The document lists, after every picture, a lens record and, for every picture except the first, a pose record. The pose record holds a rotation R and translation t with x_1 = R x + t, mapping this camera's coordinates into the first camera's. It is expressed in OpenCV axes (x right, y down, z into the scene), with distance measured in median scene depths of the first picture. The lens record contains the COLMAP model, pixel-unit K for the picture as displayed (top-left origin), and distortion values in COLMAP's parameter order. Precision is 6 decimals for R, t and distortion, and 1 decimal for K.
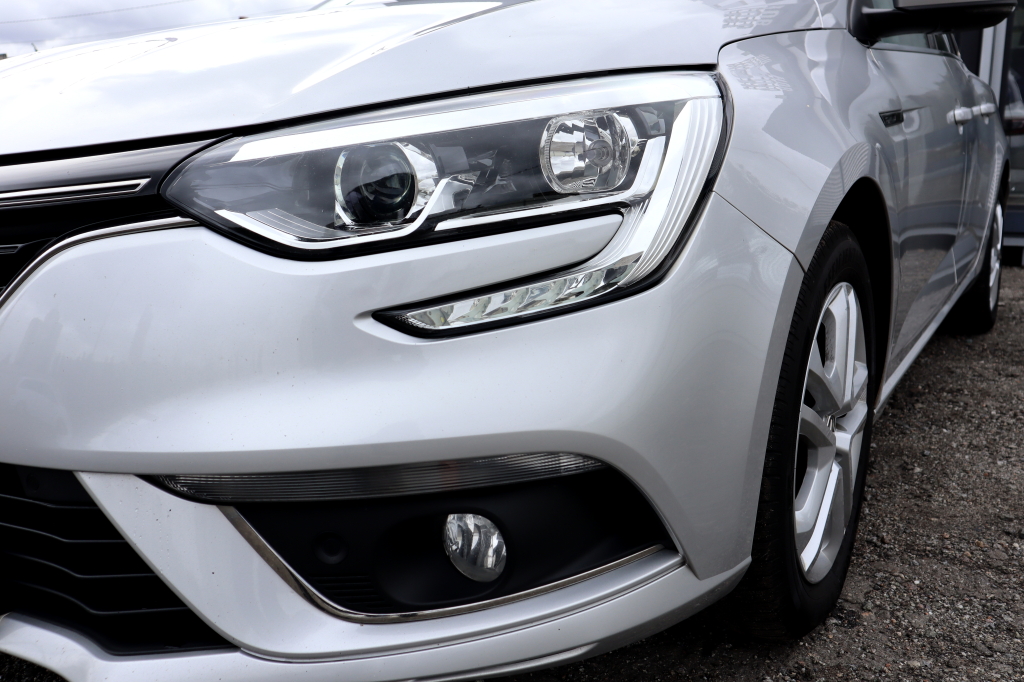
lens RADIAL K [[964.9, 0, 512.0], [0, 964.9, 341.0], [0, 0, 1]] dist [0.006138, -0.000902]
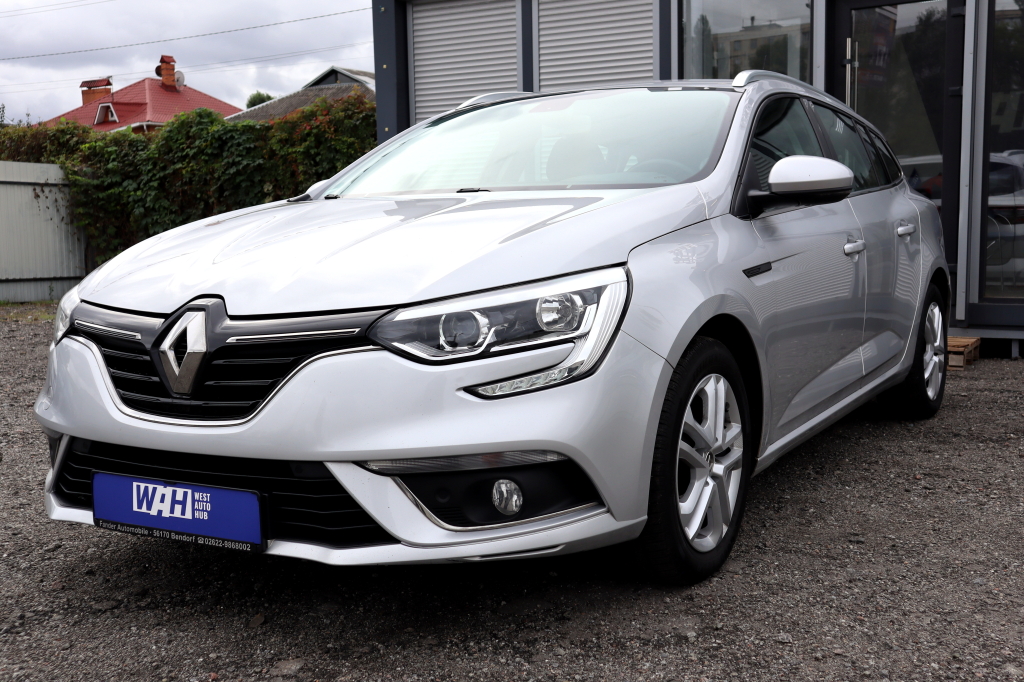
lens RADIAL K [[1209.9, 0, 512.0], [0, 1209.9, 341.0], [0, 0, 1]] dist [-0.020708, -0.004714]
pose [[0.999929, -0.005045, 0.010762, -0.052970], [0.006007, 0.995806, -0.091290, 0.107202], [-0.010257, 0.091348, 0.995766, -1.631669]]
